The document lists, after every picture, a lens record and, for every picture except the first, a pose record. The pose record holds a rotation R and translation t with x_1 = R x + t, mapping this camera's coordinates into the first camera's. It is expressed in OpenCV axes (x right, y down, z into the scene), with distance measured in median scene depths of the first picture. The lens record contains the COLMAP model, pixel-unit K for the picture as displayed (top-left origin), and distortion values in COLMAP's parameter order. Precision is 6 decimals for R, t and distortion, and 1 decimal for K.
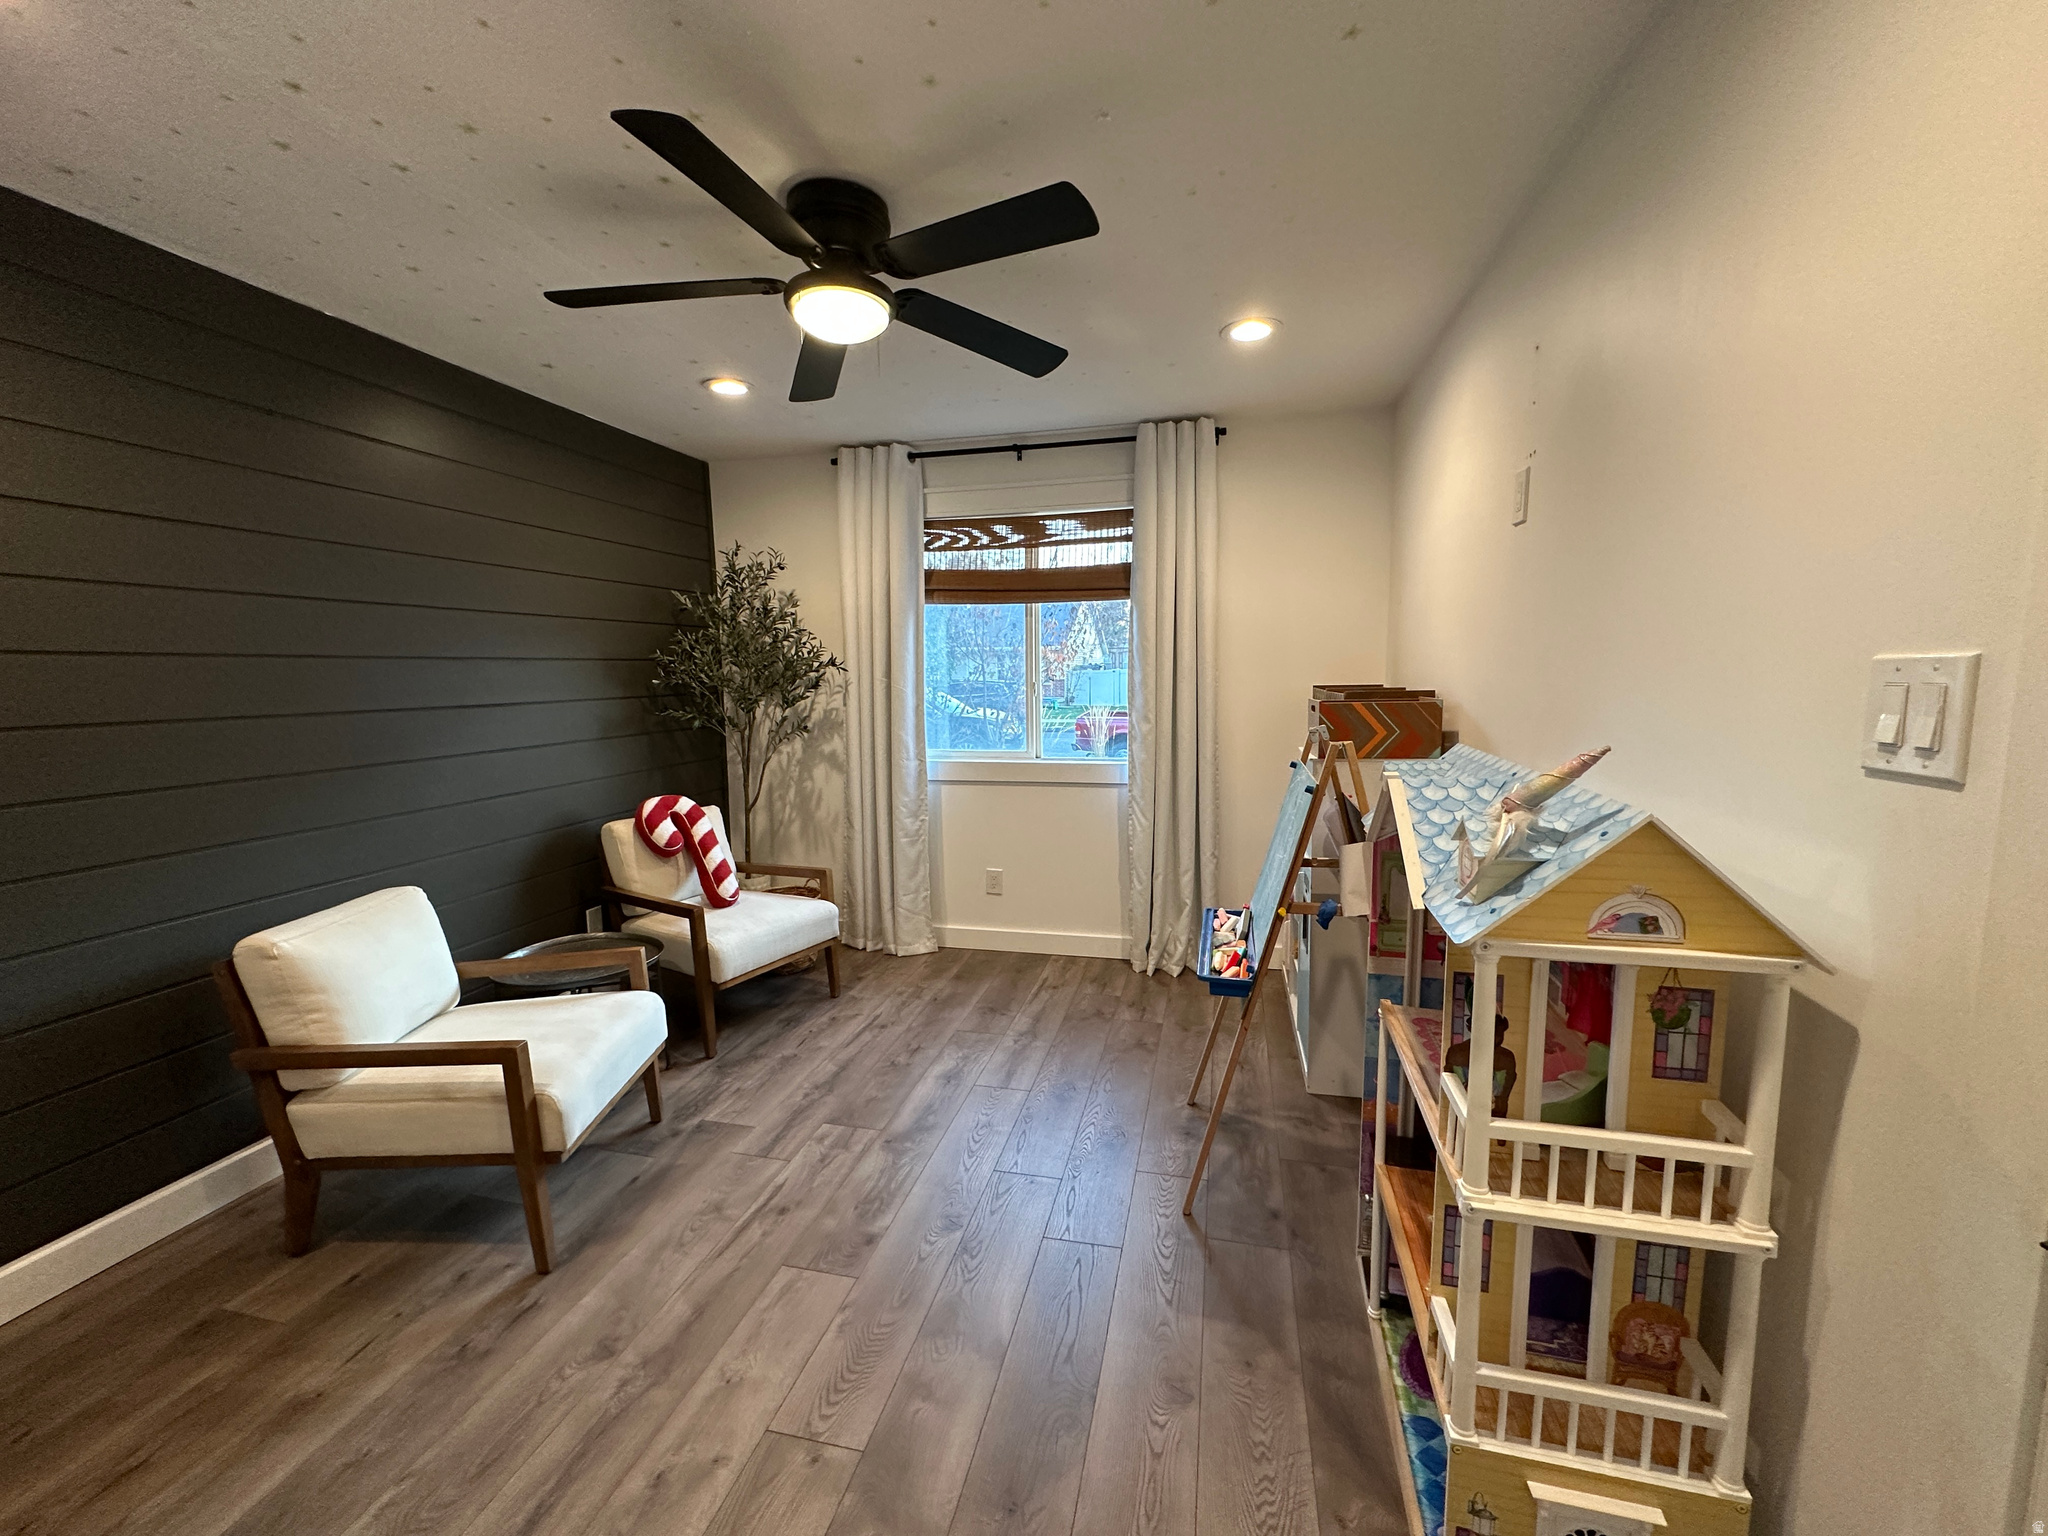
lens RADIAL K [[813.3, 0, 1026.9], [0, 813.3, 768.7], [0, 0, 1]] dist [-0.003401, 0.000786]
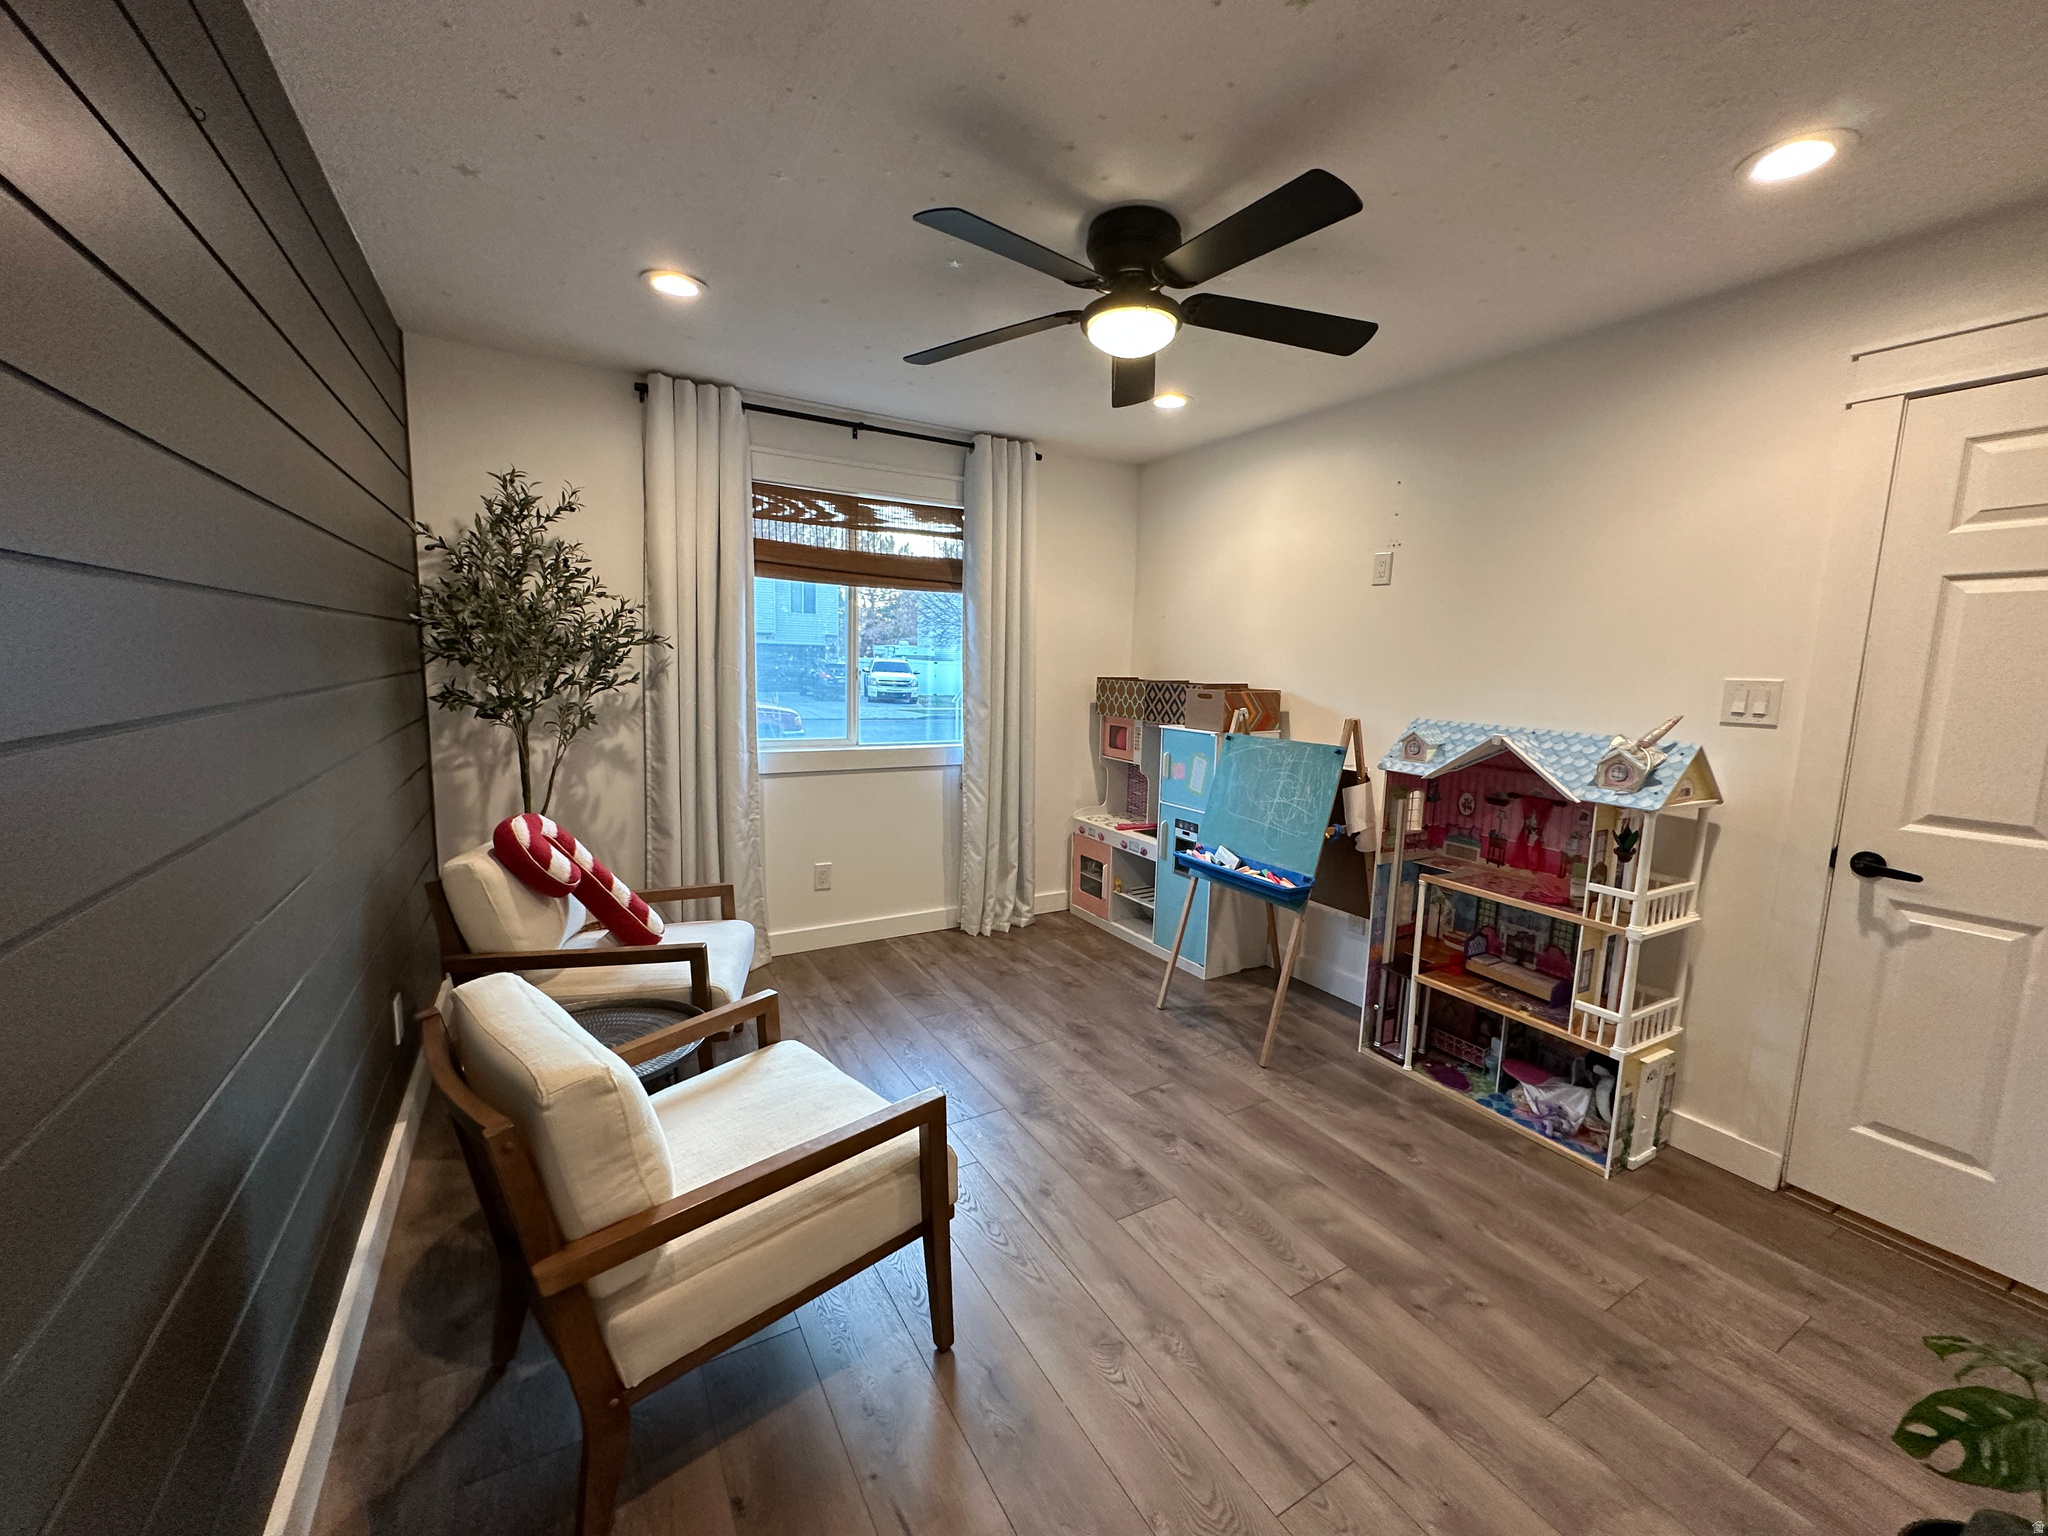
lens RADIAL K [[813.3, 0, 1026.9], [0, 813.3, 768.7], [0, 0, 1]] dist [-0.003401, 0.000786]
pose [[0.721201, -0.059999, 0.690122, -0.564691], [0.046475, 0.998188, 0.038214, -0.013258], [-0.691165, 0.004513, 0.722683, 0.160812]]
